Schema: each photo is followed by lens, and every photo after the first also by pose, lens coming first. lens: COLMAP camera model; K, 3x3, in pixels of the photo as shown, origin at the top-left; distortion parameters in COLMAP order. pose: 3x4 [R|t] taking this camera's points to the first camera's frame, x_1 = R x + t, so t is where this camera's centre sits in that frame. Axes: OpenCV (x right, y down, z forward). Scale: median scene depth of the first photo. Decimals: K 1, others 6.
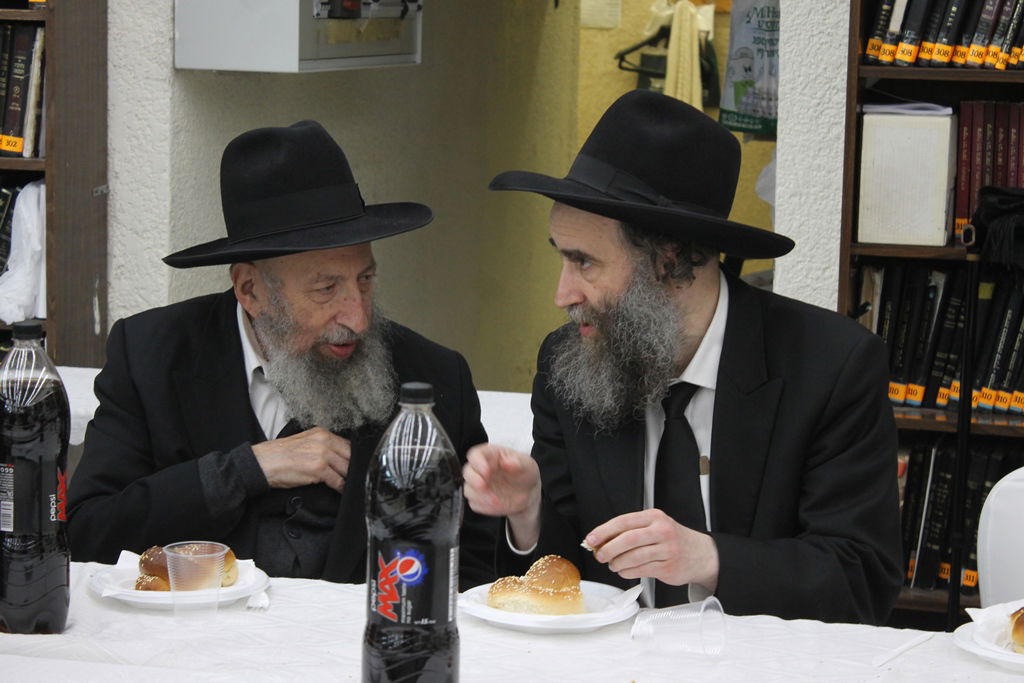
lens RADIAL K [[2483.4, 0, 512.0], [0, 2483.4, 341.5], [0, 0, 1]] dist [0.086829, 0.216468]
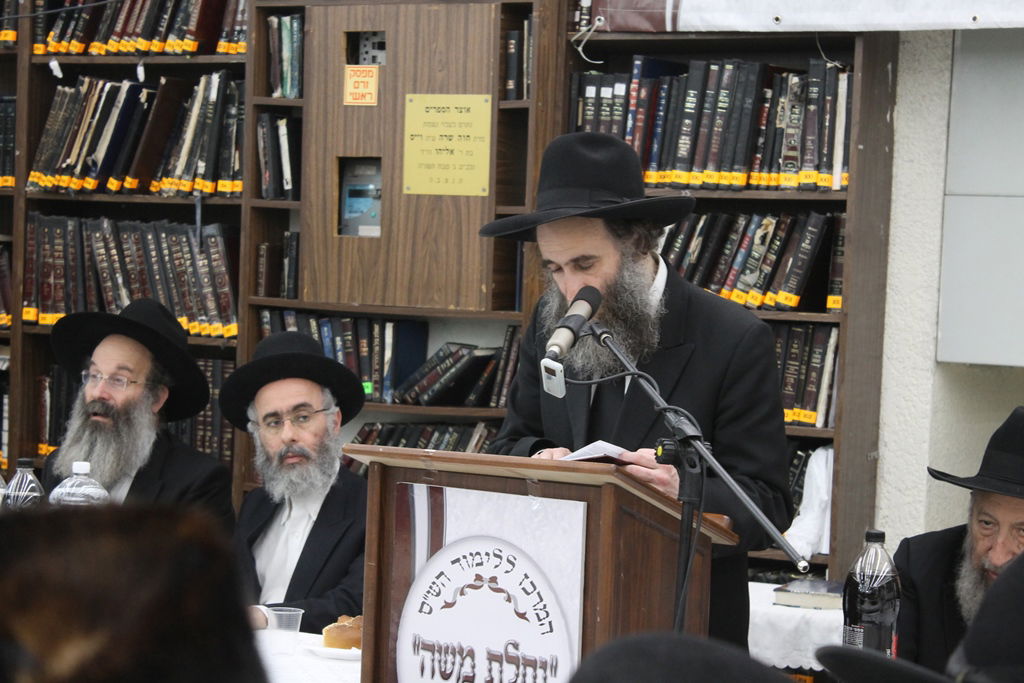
lens RADIAL K [[2483.4, 0, 512.0], [0, 2483.4, 341.5], [0, 0, 1]] dist [0.086829, 0.216468]
pose [[0.963065, 0.025414, -0.268066, -0.004815], [-0.056094, 0.992630, -0.107418, 0.028317], [0.263361, 0.118488, 0.957393, -0.268920]]
